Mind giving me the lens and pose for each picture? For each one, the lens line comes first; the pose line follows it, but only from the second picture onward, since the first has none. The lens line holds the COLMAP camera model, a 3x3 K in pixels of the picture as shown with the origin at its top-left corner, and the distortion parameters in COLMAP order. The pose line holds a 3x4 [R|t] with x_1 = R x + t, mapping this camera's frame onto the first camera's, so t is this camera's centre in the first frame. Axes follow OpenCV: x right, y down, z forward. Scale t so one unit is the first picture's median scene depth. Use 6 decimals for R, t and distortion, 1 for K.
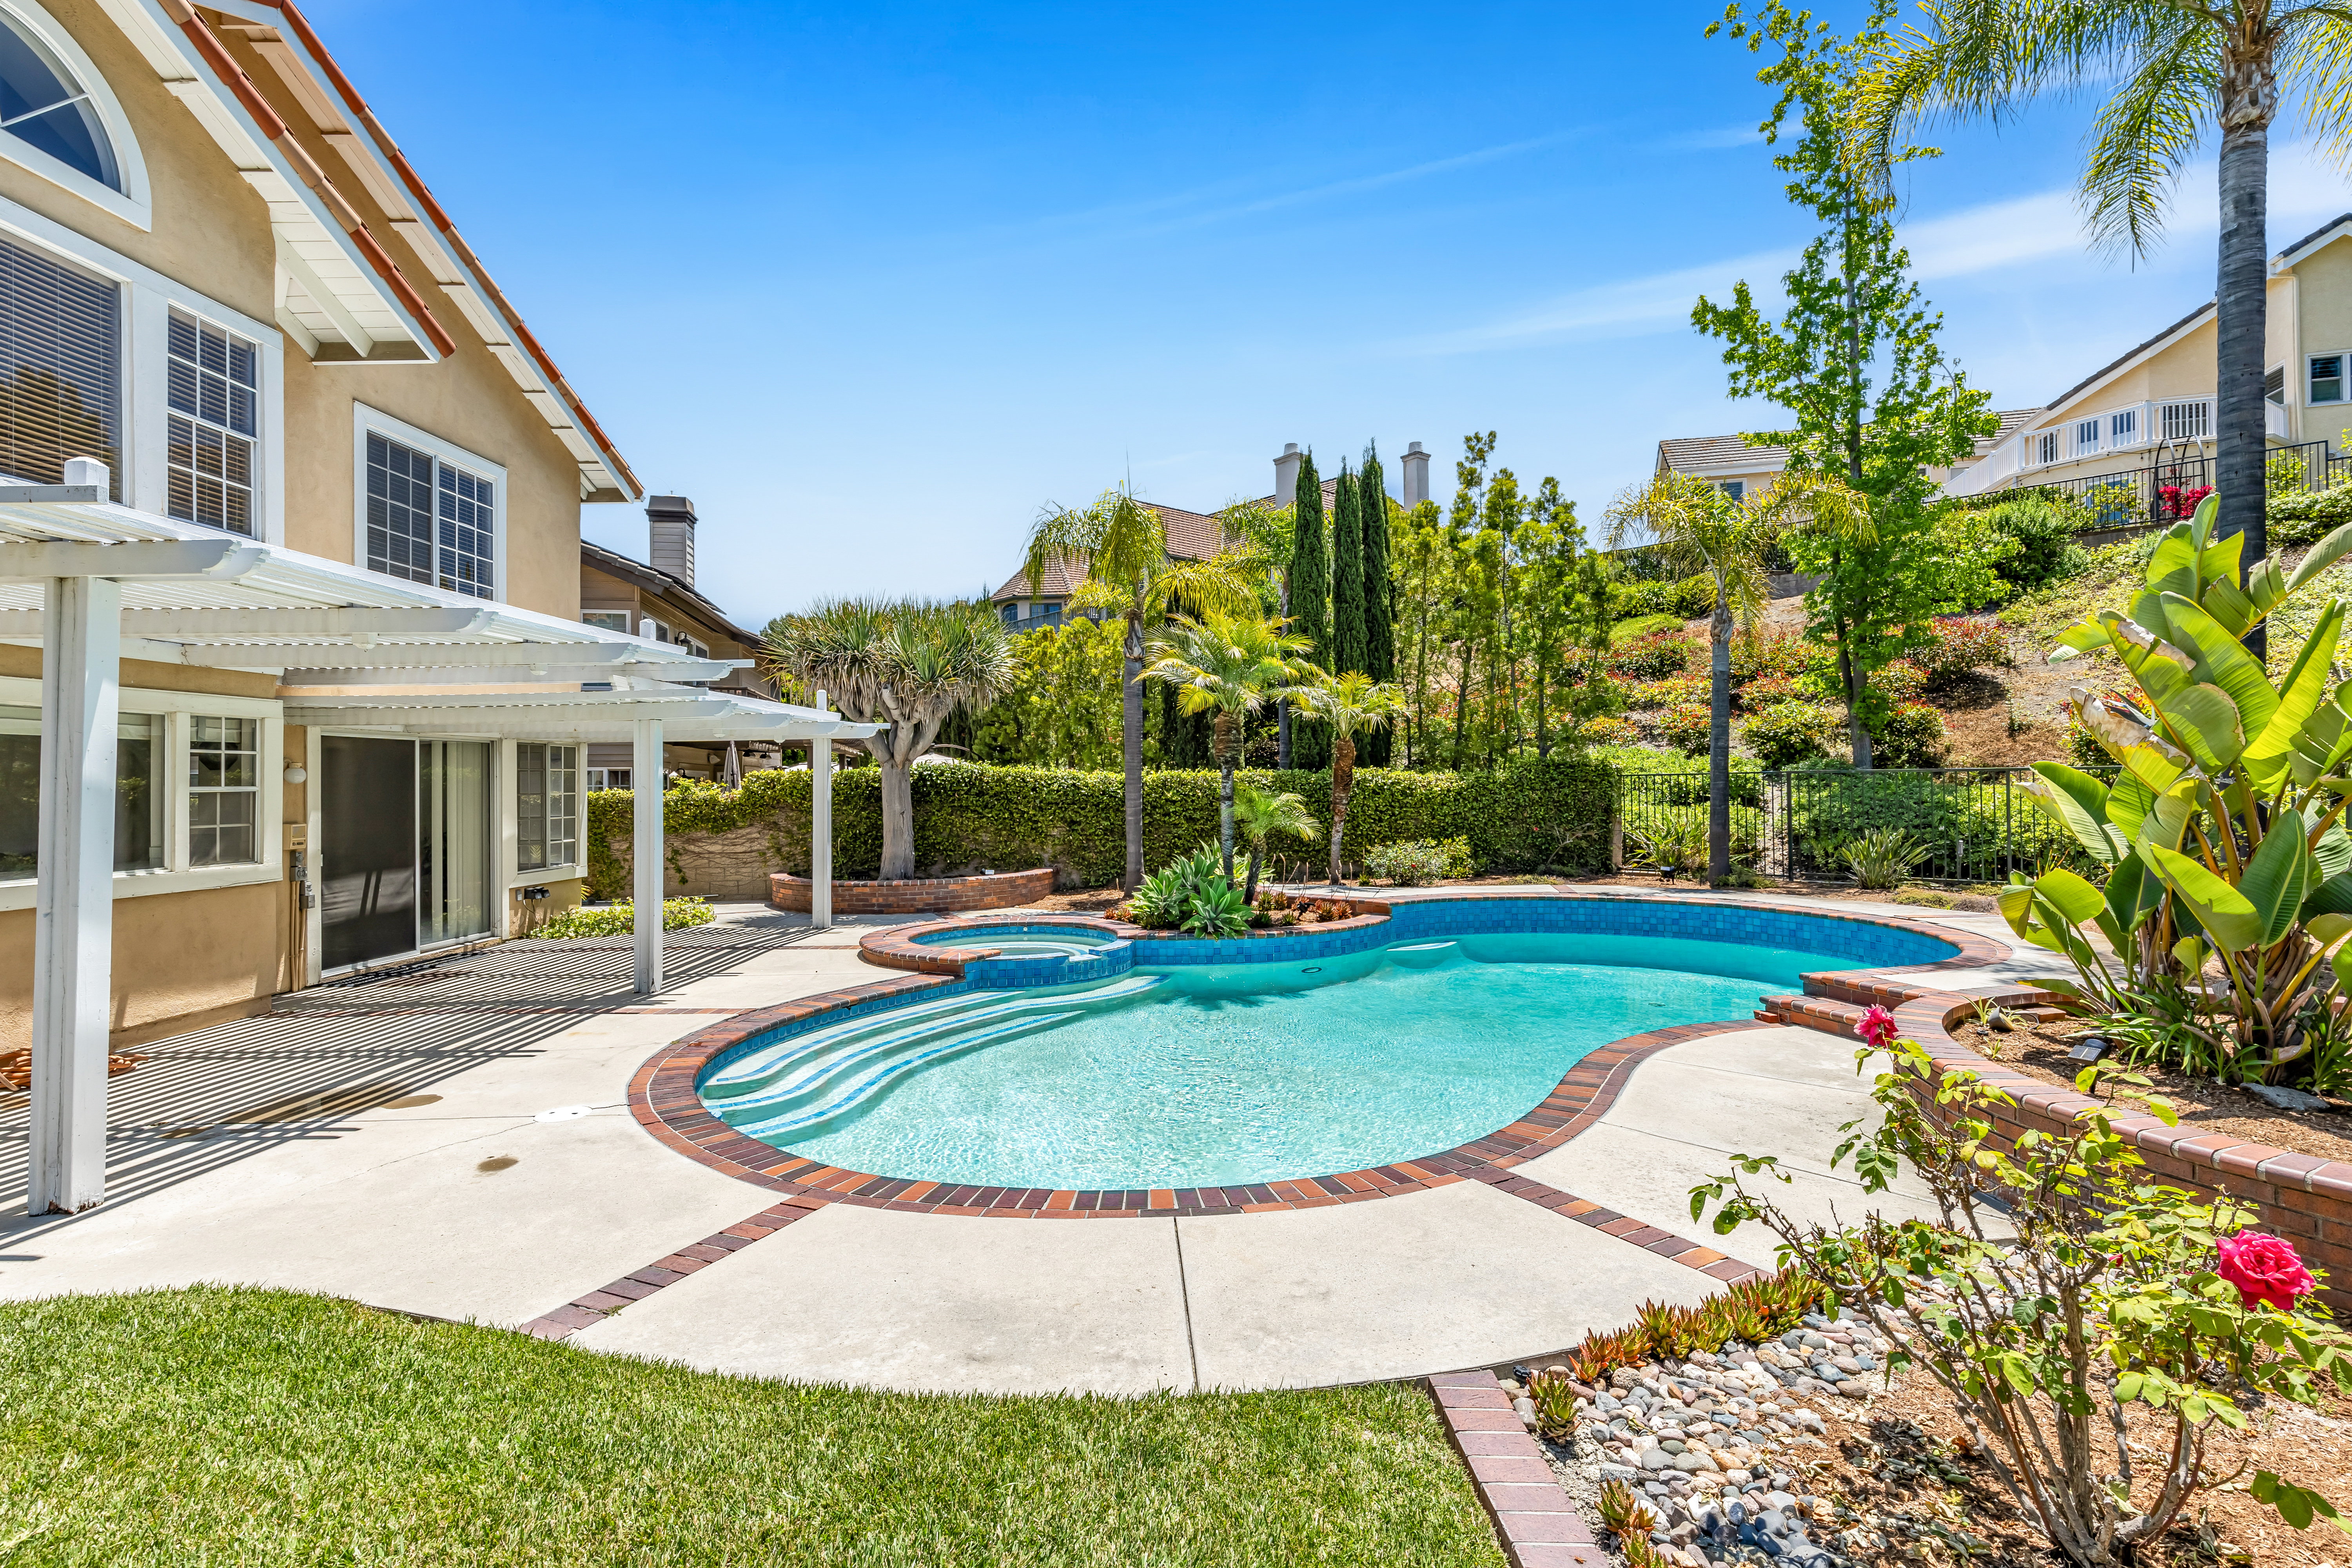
lens RADIAL K [[1102.6, 0, 1155.6], [0, 1102.6, 789.6], [0, 0, 1]] dist [0.013470, -0.003496]
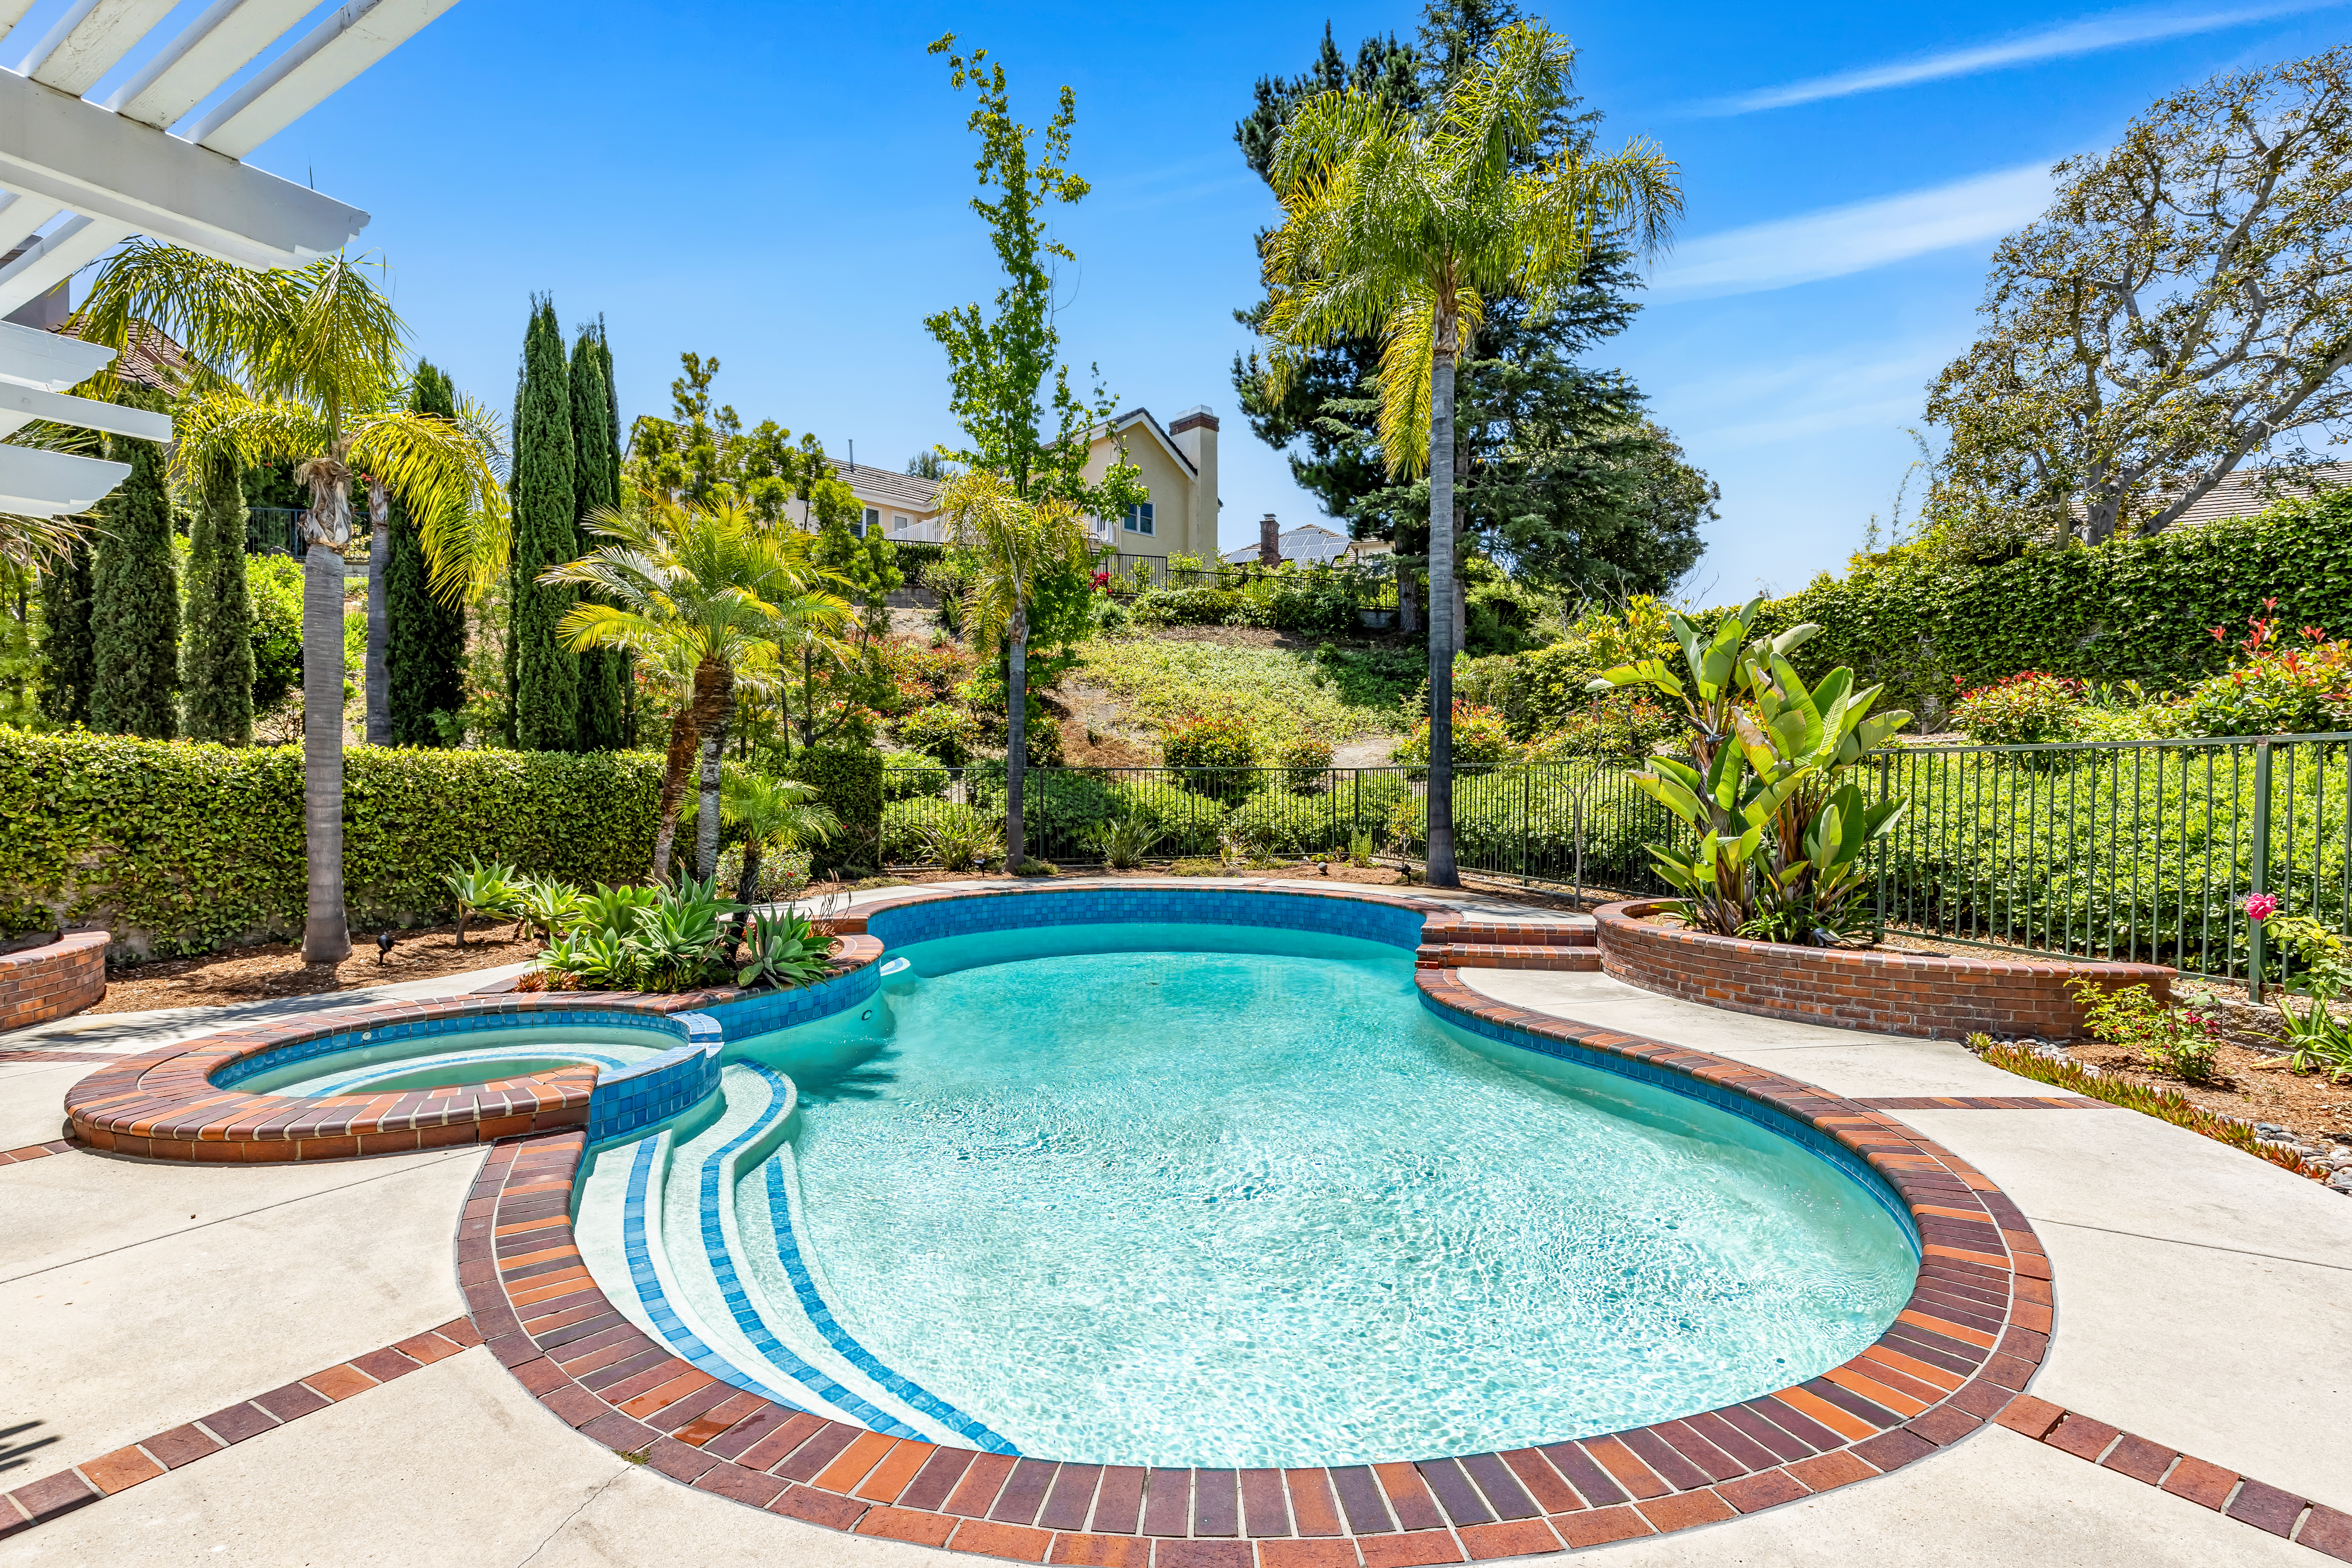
lens RADIAL K [[1102.6, 0, 1192.4], [0, 1102.6, 807.9], [0, 0, 1]] dist [0.013470, -0.003496]
pose [[0.477325, -0.010216, 0.878668, -0.299339], [0.000471, 0.999935, 0.011370, 0.009747], [-0.878727, -0.005013, 0.477298, 0.313051]]
